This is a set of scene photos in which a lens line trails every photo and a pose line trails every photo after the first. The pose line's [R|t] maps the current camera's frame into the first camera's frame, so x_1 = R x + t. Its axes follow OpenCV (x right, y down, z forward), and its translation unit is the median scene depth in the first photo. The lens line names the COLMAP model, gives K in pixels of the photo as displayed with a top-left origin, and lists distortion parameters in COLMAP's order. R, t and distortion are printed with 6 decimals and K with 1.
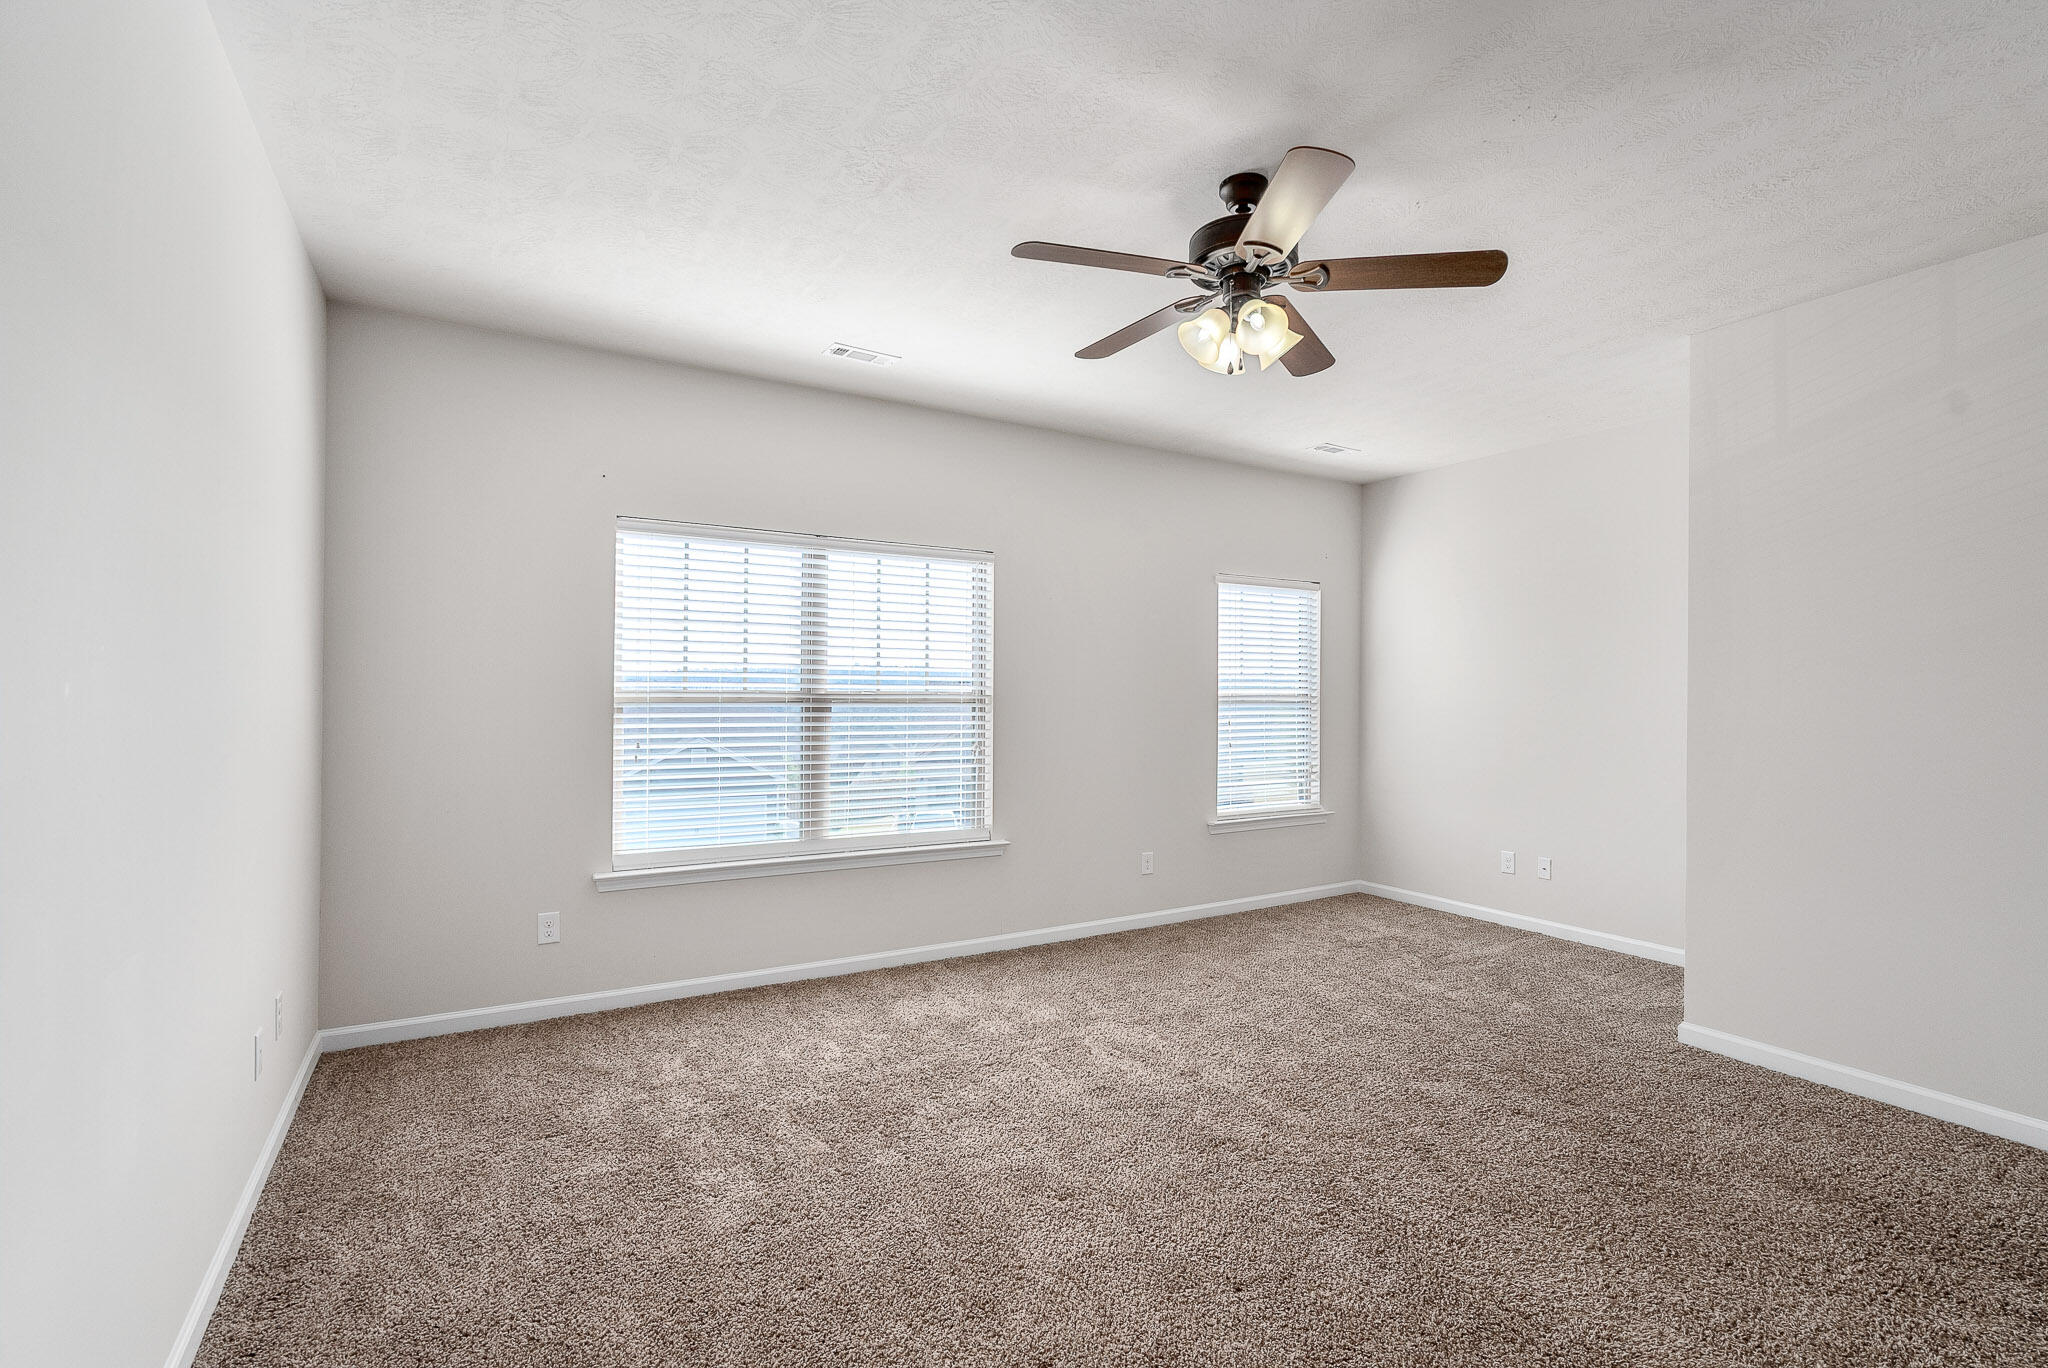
lens RADIAL K [[914.2, 0, 1024.0], [0, 914.2, 684.0], [0, 0, 1]] dist [0.001477, 0.000332]
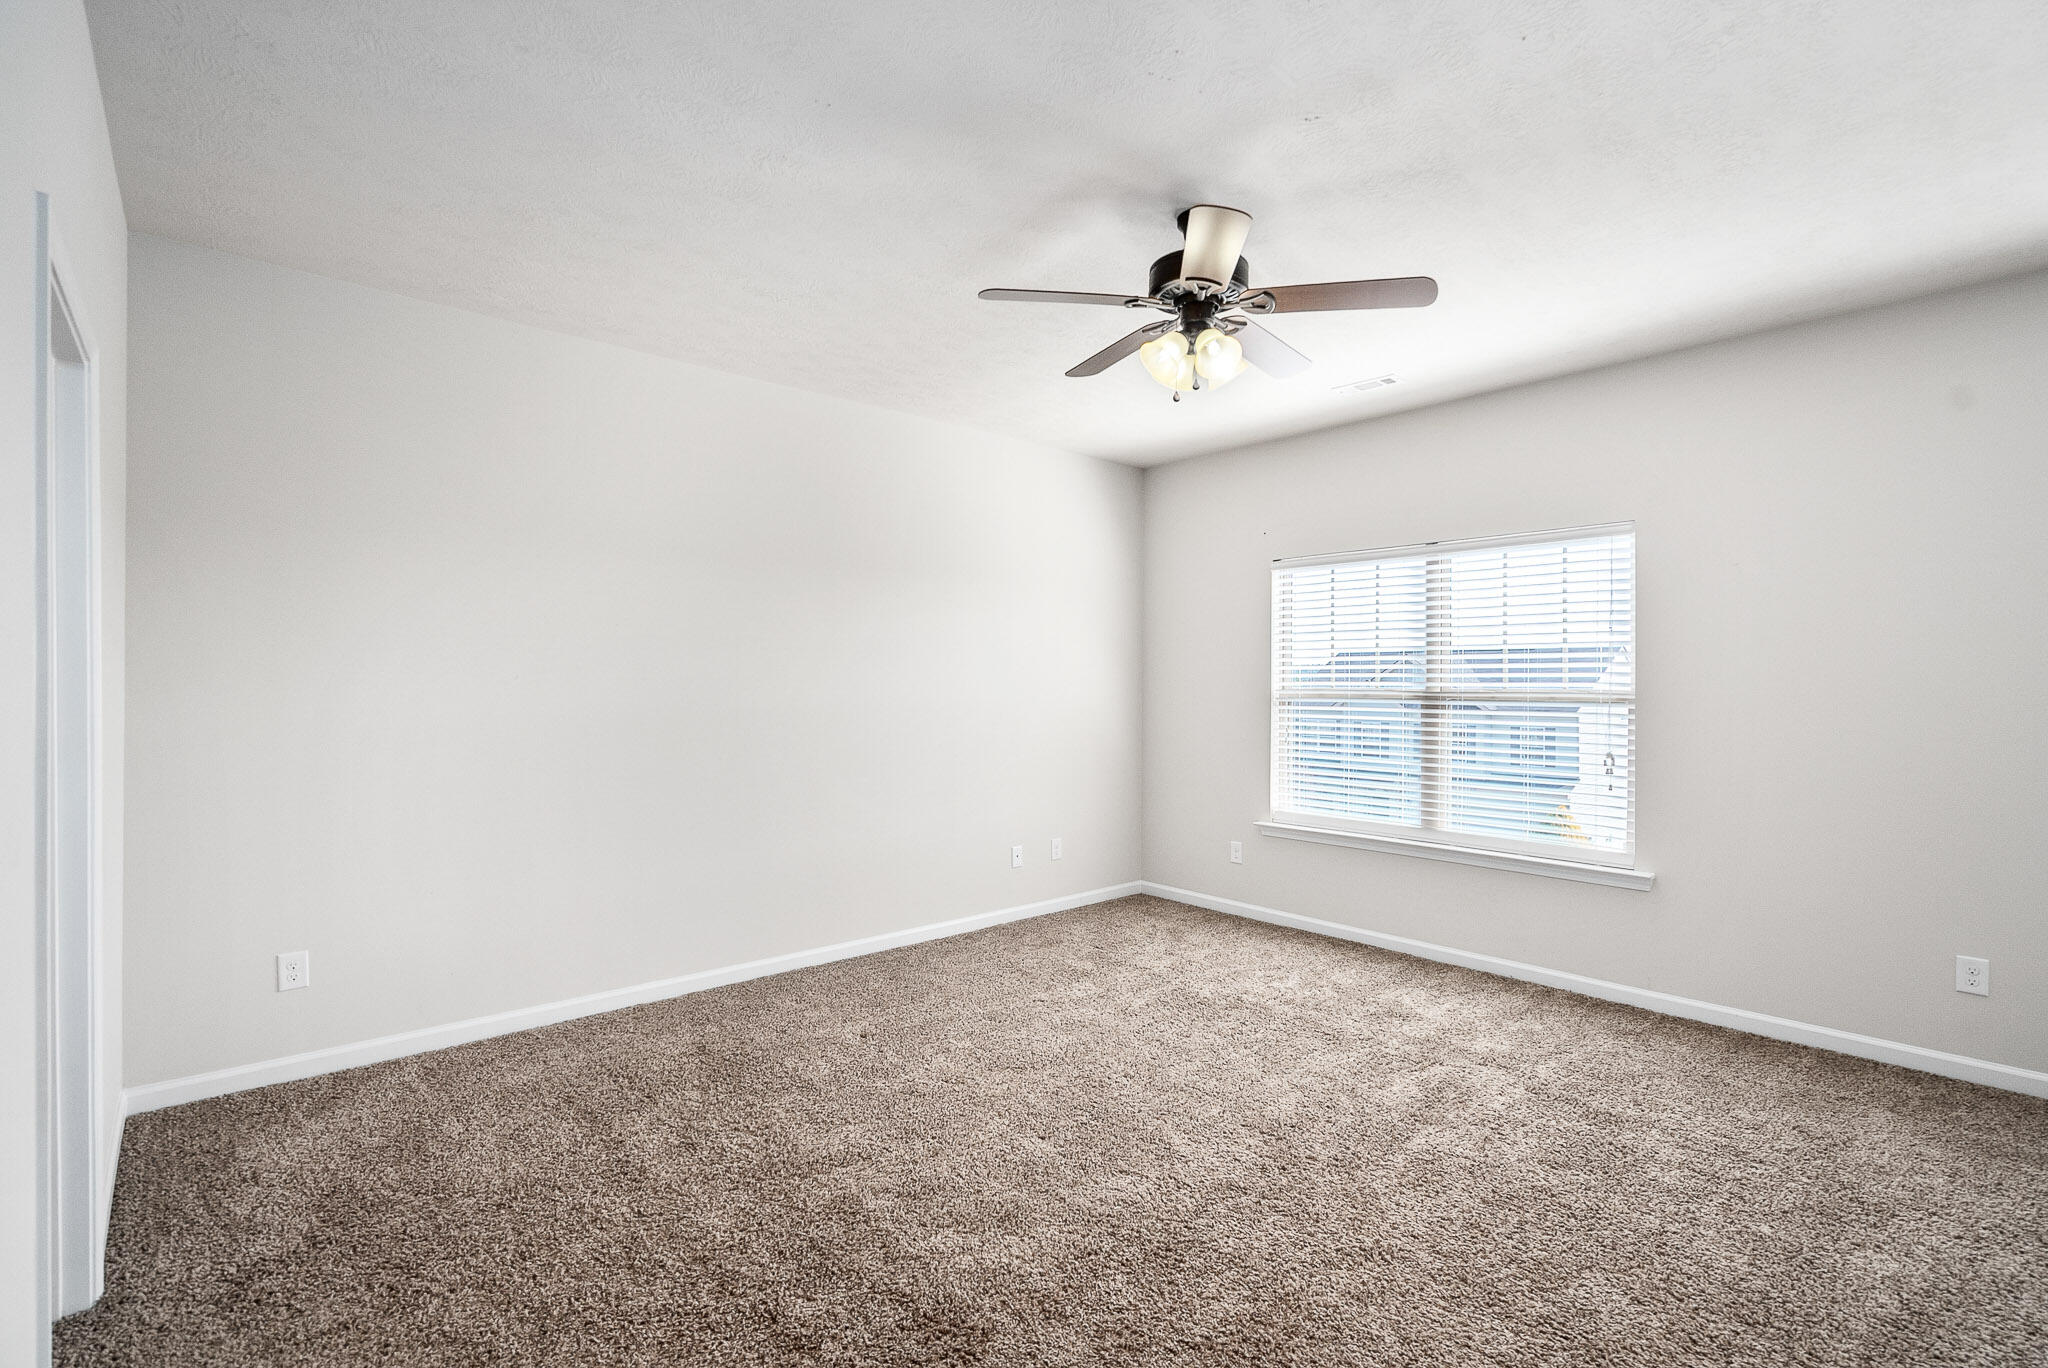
lens RADIAL K [[914.2, 0, 1024.0], [0, 914.2, 684.0], [0, 0, 1]] dist [0.001477, 0.000332]
pose [[0.200290, -0.005828, -0.979719, 0.791482], [0.013188, 0.999908, -0.003252, -0.001325], [0.979648, -0.012270, 0.200349, 0.359440]]
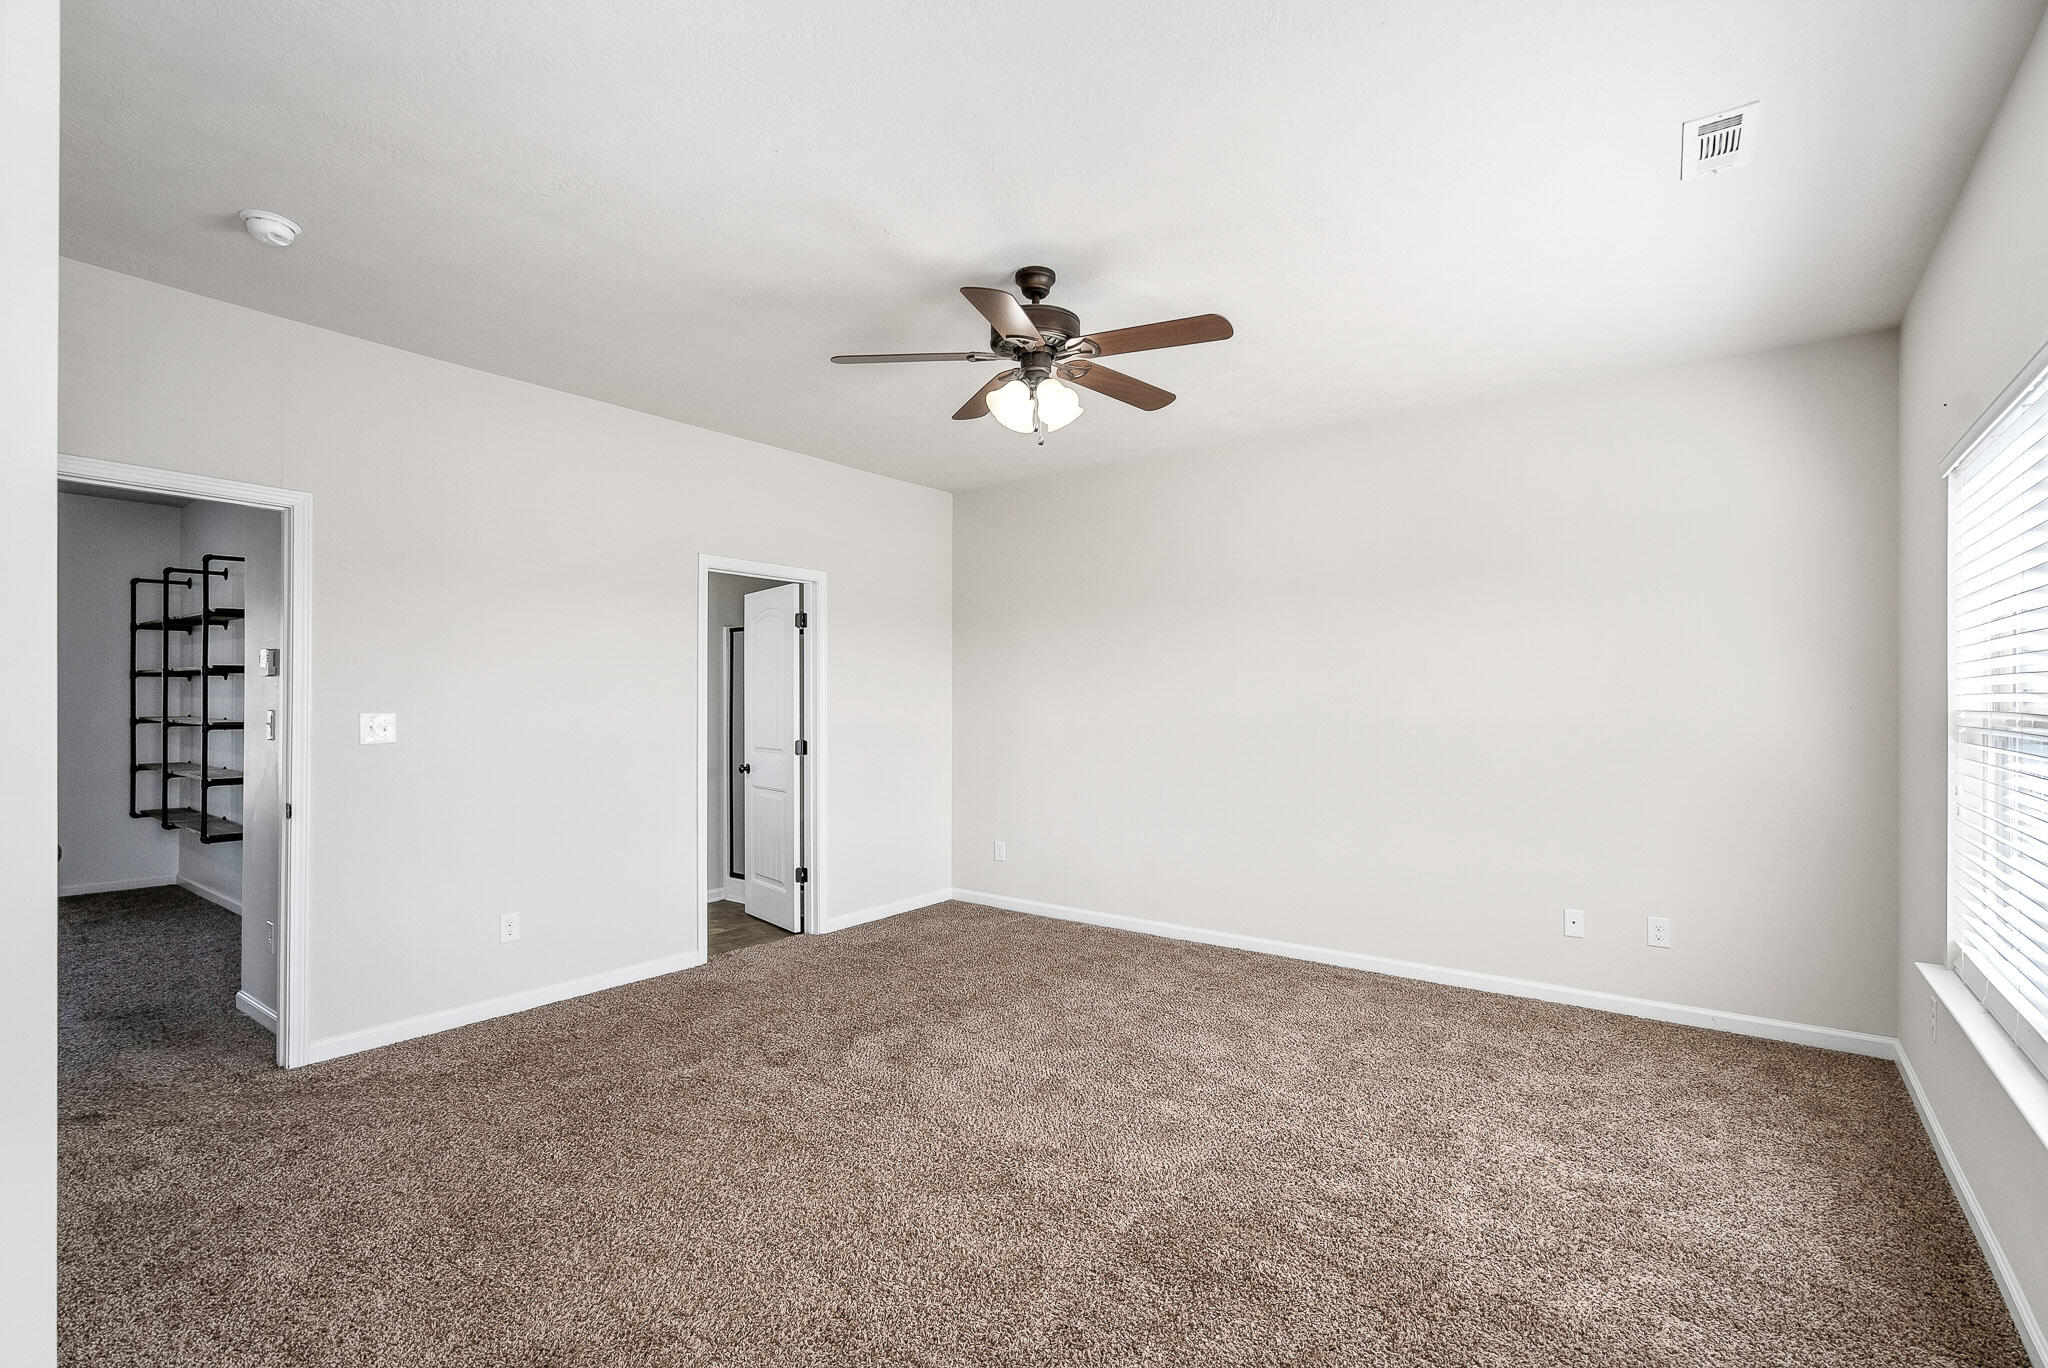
lens RADIAL K [[960.9, 0, 1024.0], [0, 960.9, 684.0], [0, 0, 1]] dist [-0.000385, 0.000011]
pose [[-0.915759, -0.009781, -0.401609, 0.461576], [-0.000950, 0.999753, -0.022182, 0.008483], [0.401727, -0.019932, -0.915542, 1.347181]]
